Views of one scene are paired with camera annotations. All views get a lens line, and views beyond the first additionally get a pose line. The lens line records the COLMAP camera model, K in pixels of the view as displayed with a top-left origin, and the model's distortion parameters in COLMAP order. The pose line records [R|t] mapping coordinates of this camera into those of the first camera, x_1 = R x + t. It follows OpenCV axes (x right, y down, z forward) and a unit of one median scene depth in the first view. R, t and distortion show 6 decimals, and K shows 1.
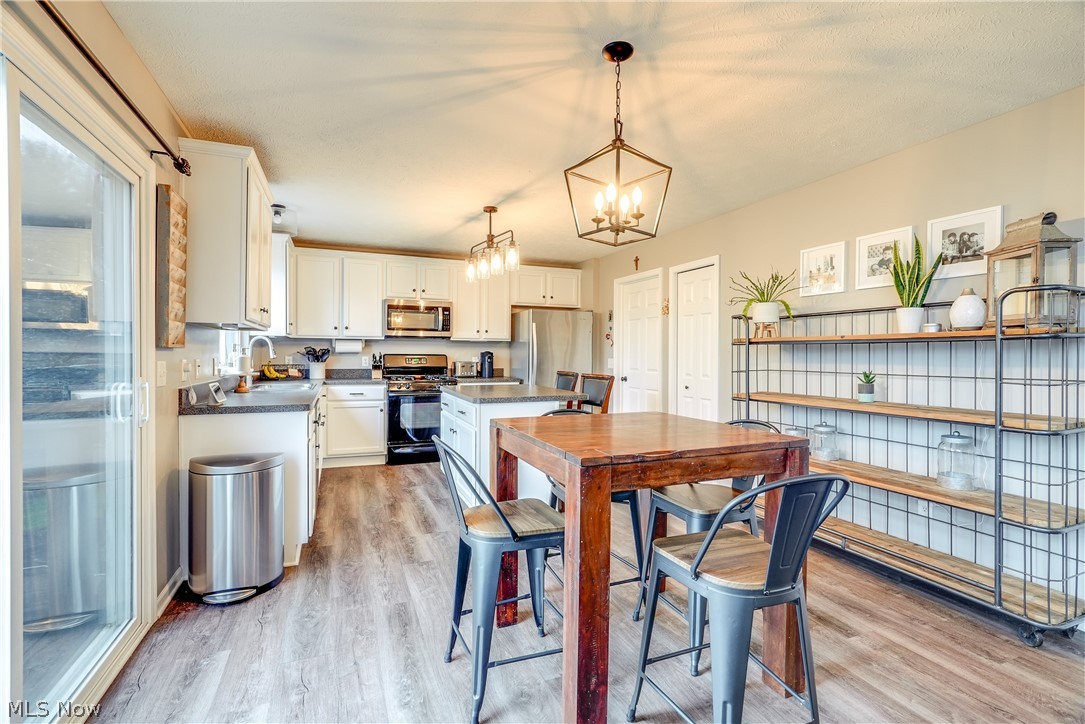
lens RADIAL K [[492.6, 0, 540.4], [0, 492.6, 358.5], [0, 0, 1]] dist [0.003809, 0.000524]
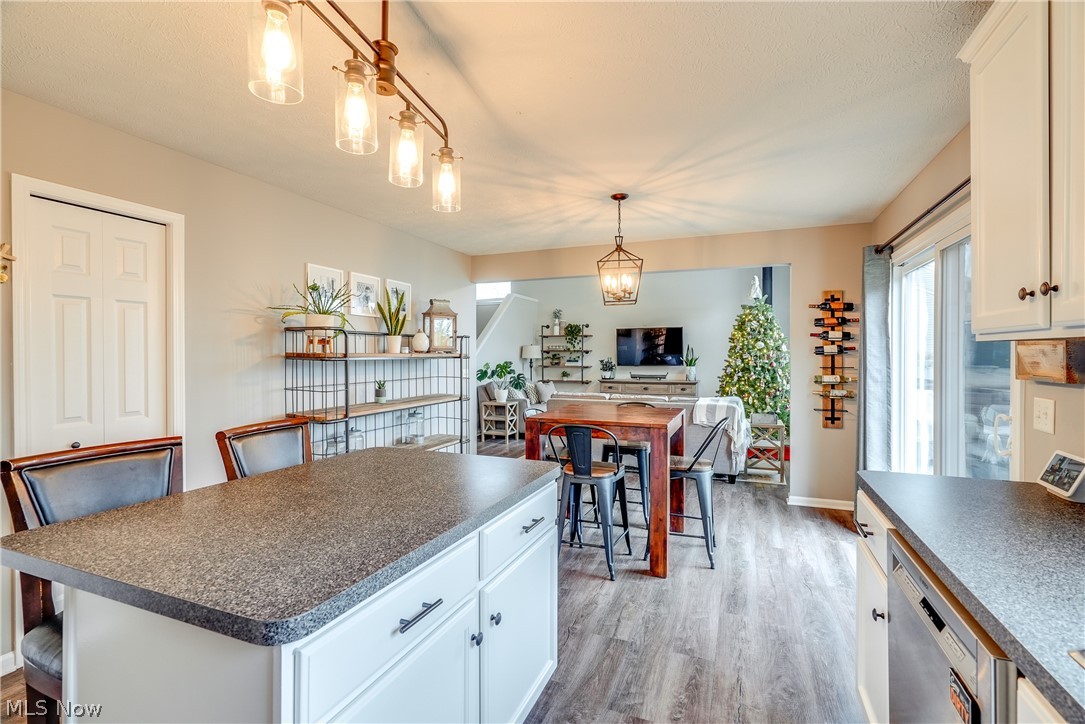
lens RADIAL K [[492.6, 0, 548.3], [0, 492.6, 356.6], [0, 0, 1]] dist [0.003809, 0.000524]
pose [[-0.717774, -0.006077, 0.696249, -0.342117], [0.001876, 0.999941, 0.010663, -0.028908], [-0.696273, 0.008960, -0.717721, 0.944580]]
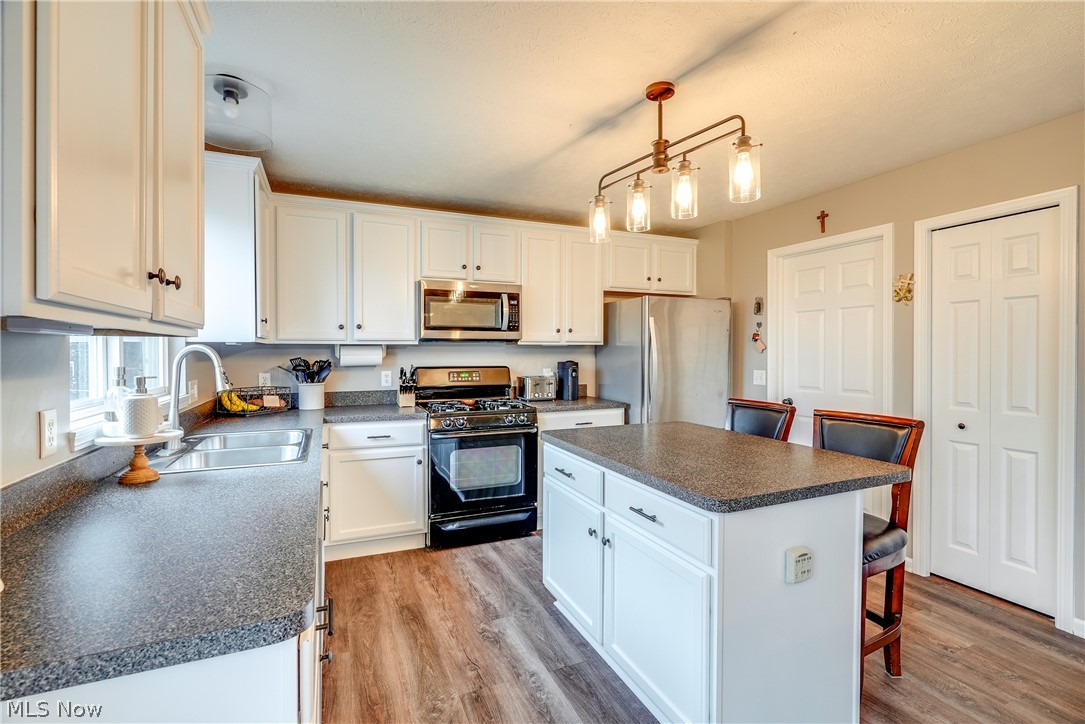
lens RADIAL K [[492.6, 0, 548.9], [0, 492.6, 357.1], [0, 0, 1]] dist [0.003809, 0.000524]
pose [[0.999378, -0.008404, 0.034260, -0.175246], [0.008280, 0.999959, 0.003747, -0.024375], [-0.034290, -0.003461, 0.999406, 0.371164]]
